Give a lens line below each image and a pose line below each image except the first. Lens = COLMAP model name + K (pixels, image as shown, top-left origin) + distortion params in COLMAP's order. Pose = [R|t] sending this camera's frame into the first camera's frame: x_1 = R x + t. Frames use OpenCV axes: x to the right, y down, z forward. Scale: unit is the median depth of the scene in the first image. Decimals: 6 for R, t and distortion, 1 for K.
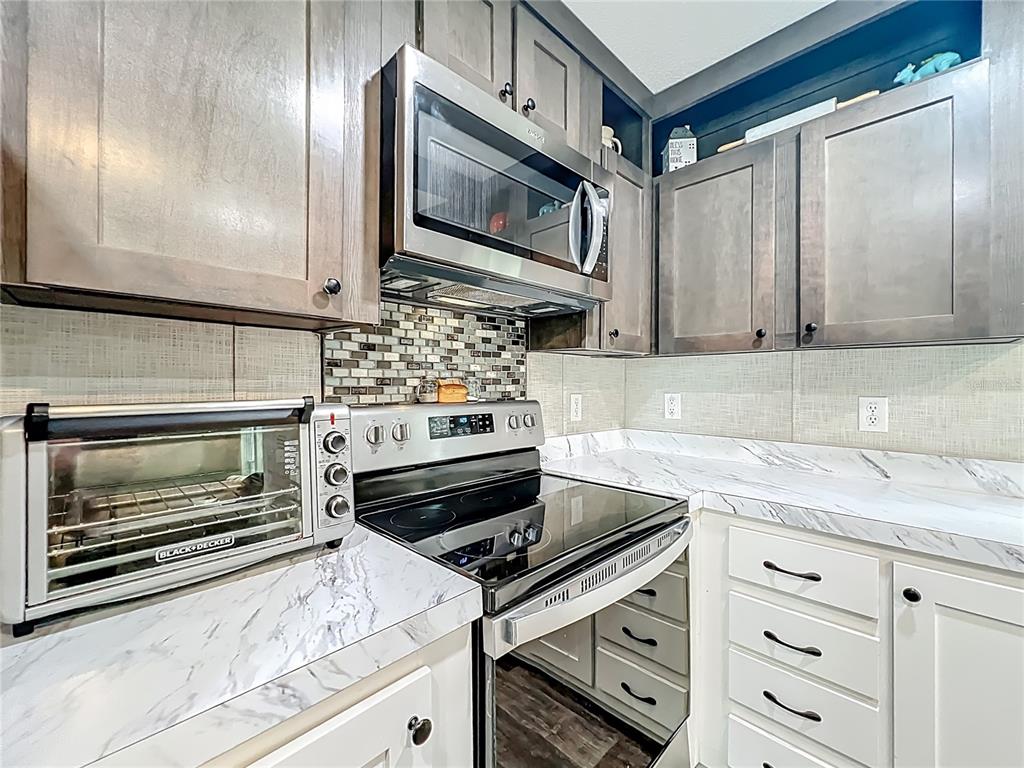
lens RADIAL K [[418.4, 0, 509.6], [0, 418.4, 380.3], [0, 0, 1]] dist [-0.000607, -0.000451]
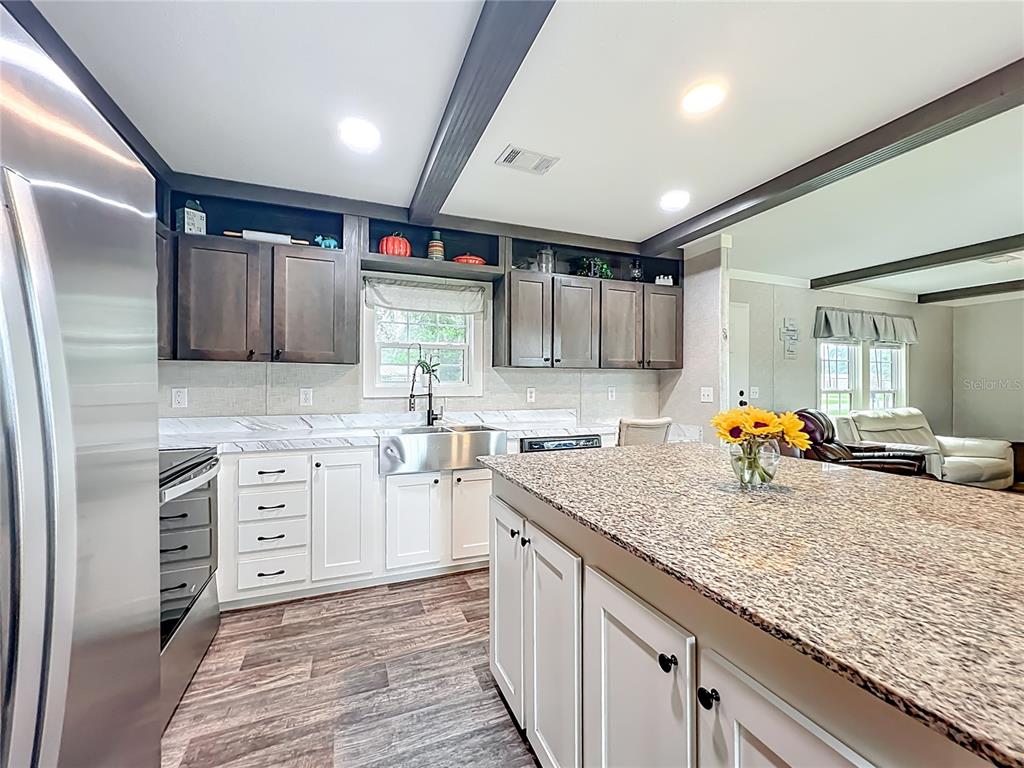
lens RADIAL K [[420.1, 0, 512.0], [0, 420.1, 384.0], [0, 0, 1]] dist [0.000889, 0.000270]
pose [[0.392325, -0.001750, 0.919825, -0.621920], [-0.007521, 0.999959, 0.005111, 0.003983], [-0.919796, -0.008923, 0.392295, -0.729748]]
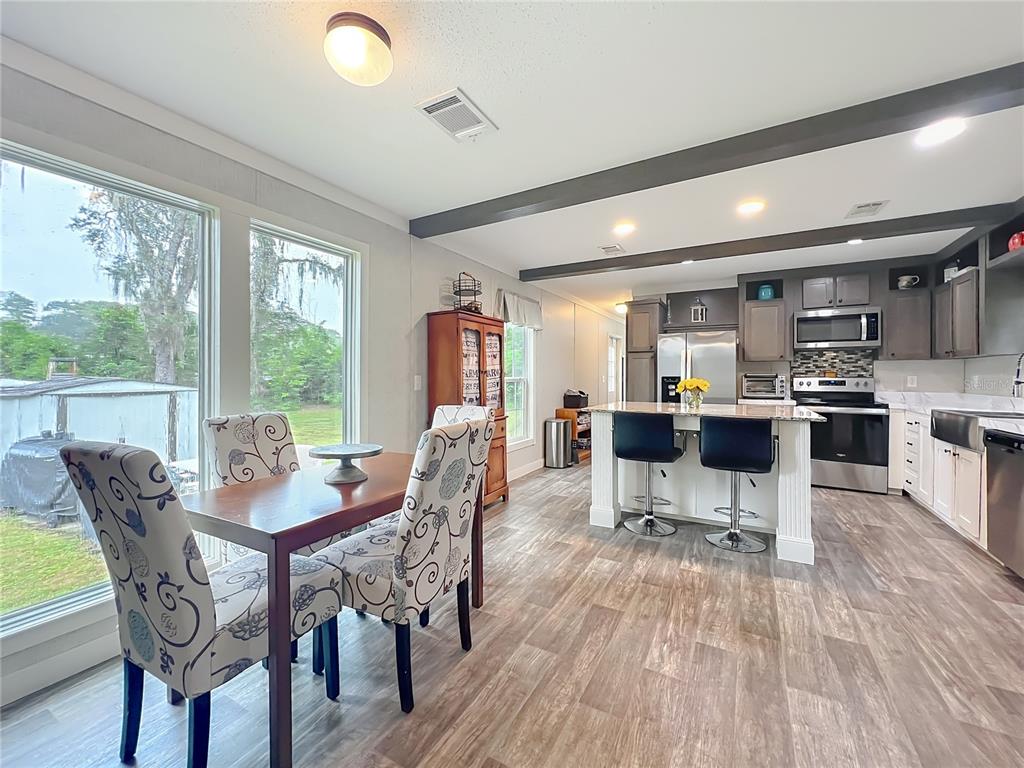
lens RADIAL K [[418.4, 0, 509.6], [0, 418.4, 380.3], [0, 0, 1]] dist [-0.000607, -0.000451]
pose [[0.256414, 0.002770, -0.966563, 2.659888], [0.008125, 0.999954, 0.005021, 0.041241], [0.966533, -0.009141, 0.256380, -2.631196]]
